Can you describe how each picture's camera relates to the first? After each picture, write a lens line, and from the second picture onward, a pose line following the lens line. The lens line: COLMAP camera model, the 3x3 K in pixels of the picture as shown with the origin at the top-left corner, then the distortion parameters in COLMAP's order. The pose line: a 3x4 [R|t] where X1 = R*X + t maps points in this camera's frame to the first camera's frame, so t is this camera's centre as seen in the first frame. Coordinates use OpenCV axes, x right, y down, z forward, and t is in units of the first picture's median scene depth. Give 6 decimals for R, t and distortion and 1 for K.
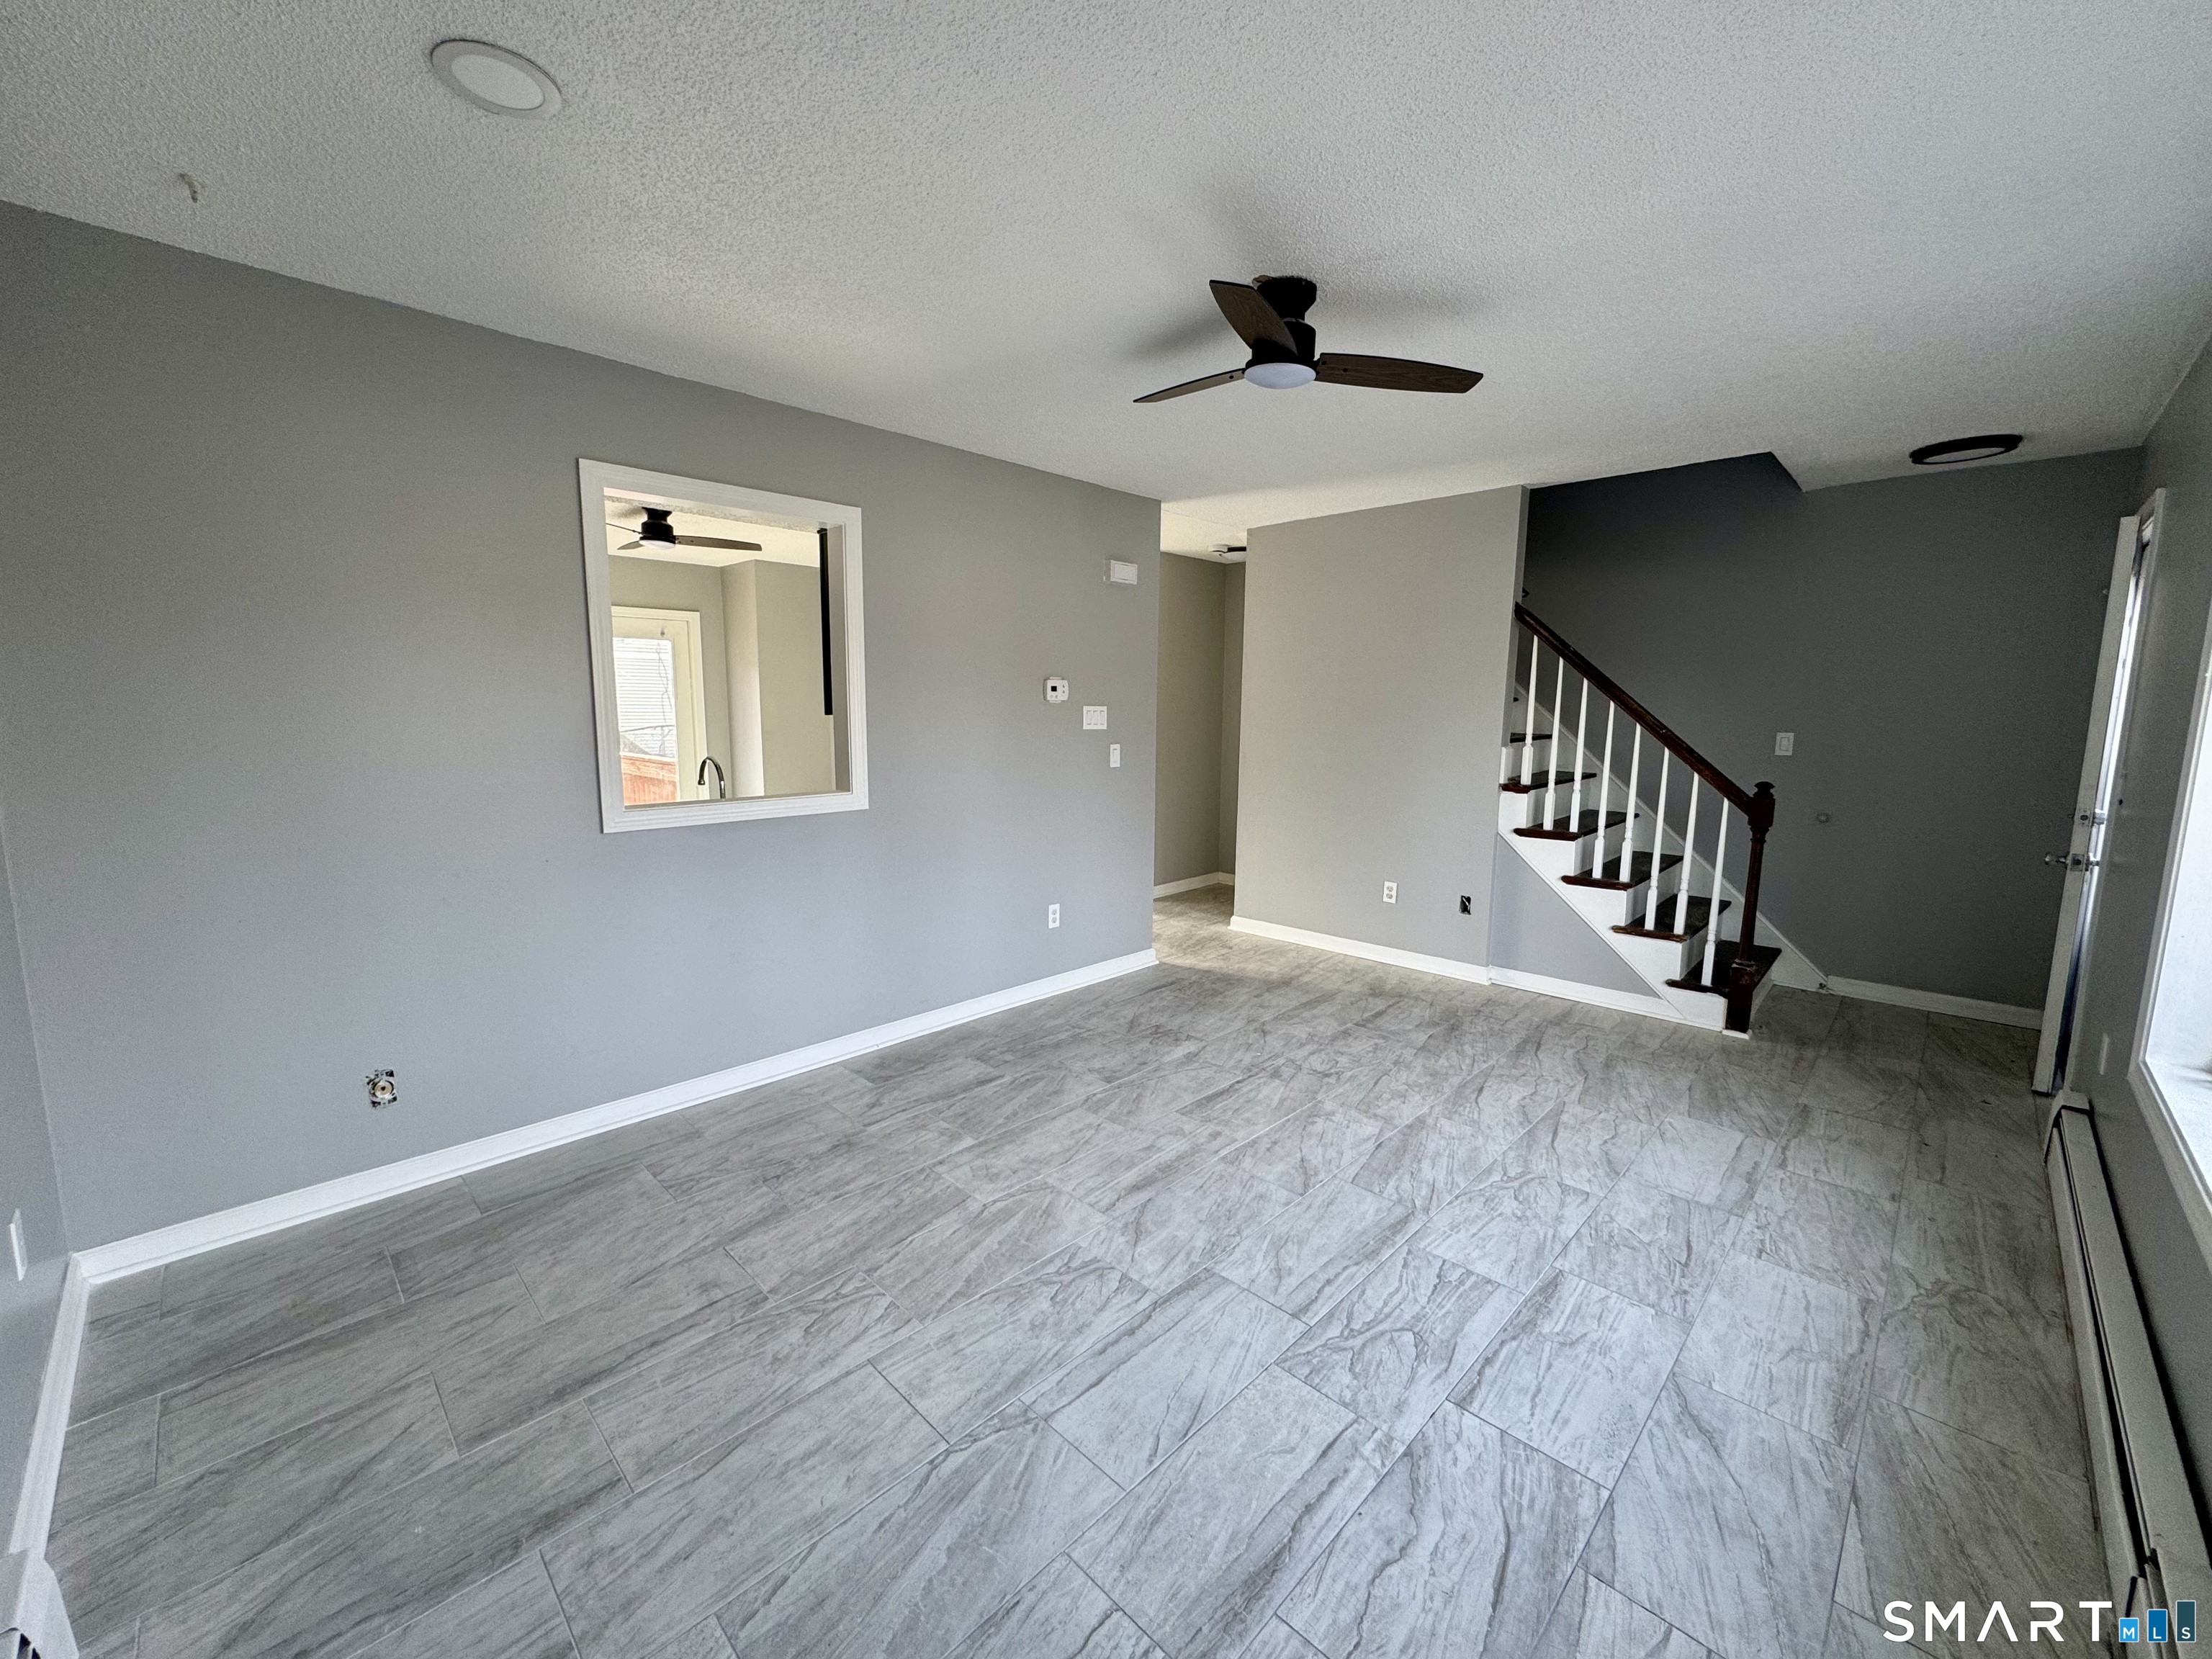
lens RADIAL K [[876.6, 0, 1103.4], [0, 876.6, 821.5], [0, 0, 1]] dist [0.000339, 0.000139]
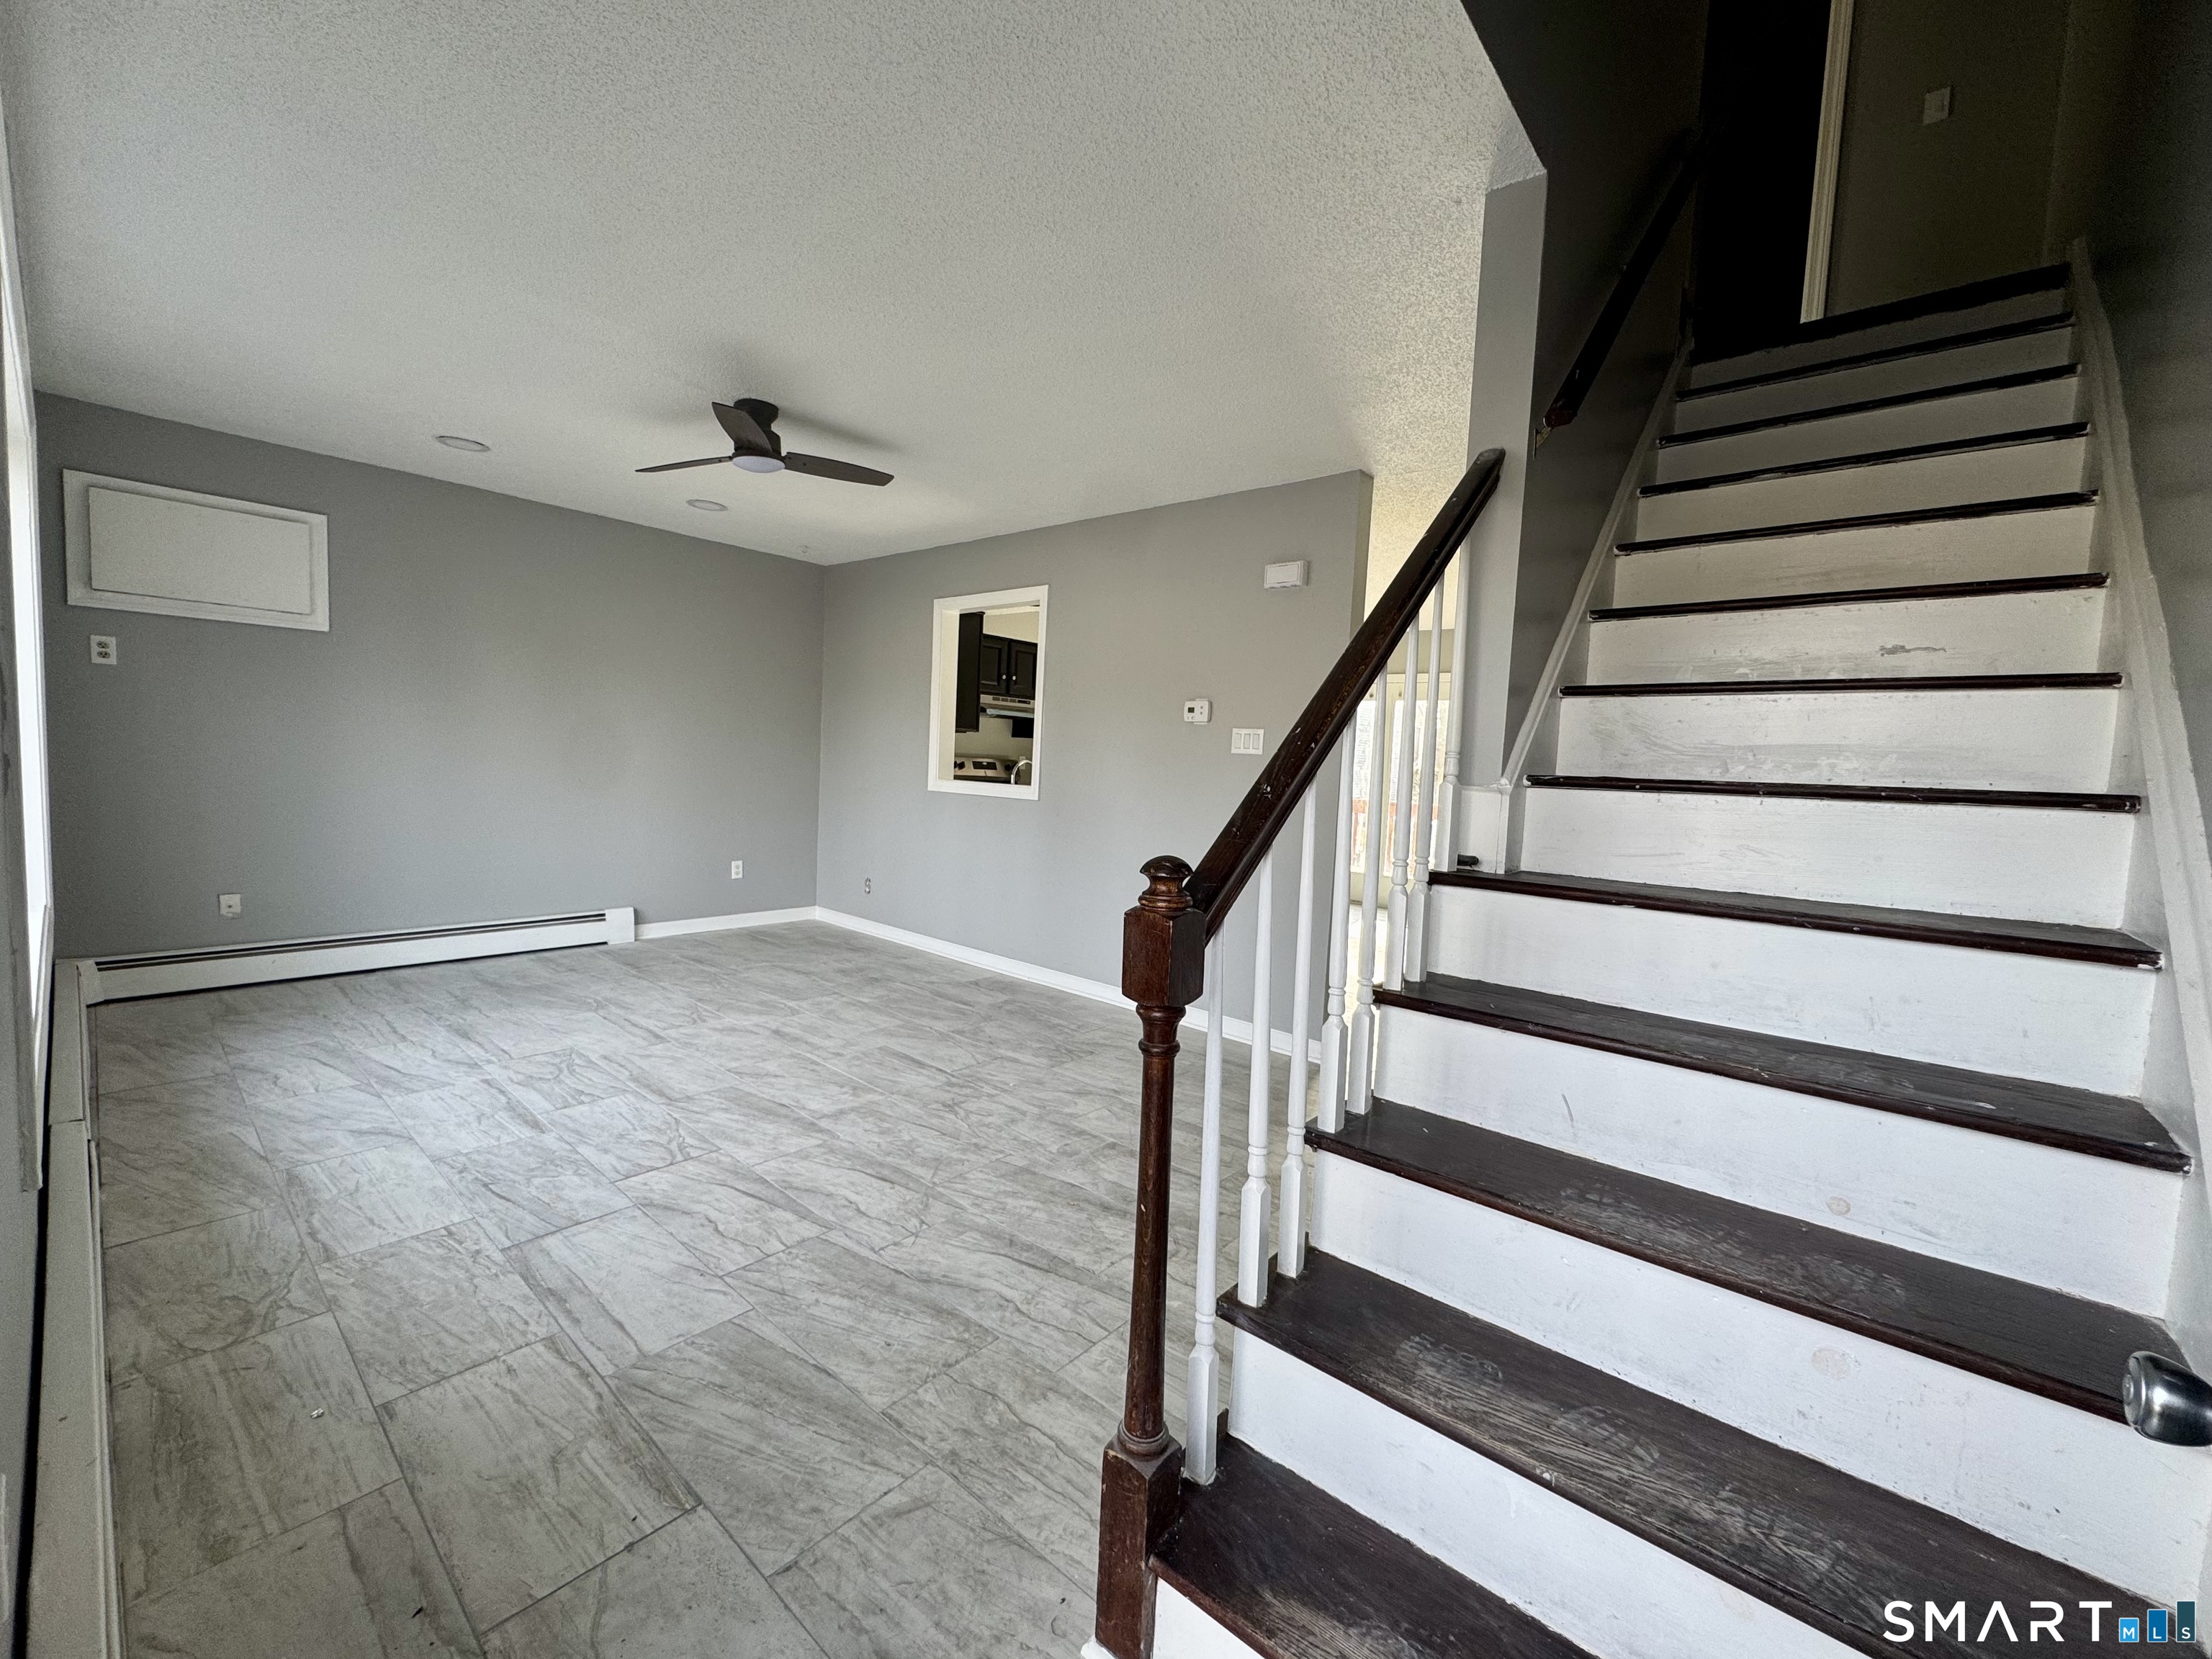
lens RADIAL K [[876.6, 0, 1103.4], [0, 876.6, 821.5], [0, 0, 1]] dist [0.000339, 0.000139]
pose [[0.075092, 0.066875, -0.994932, 1.380269], [-0.179389, 0.982377, 0.052492, -0.089815], [0.980908, 0.174538, 0.085765, 1.239052]]
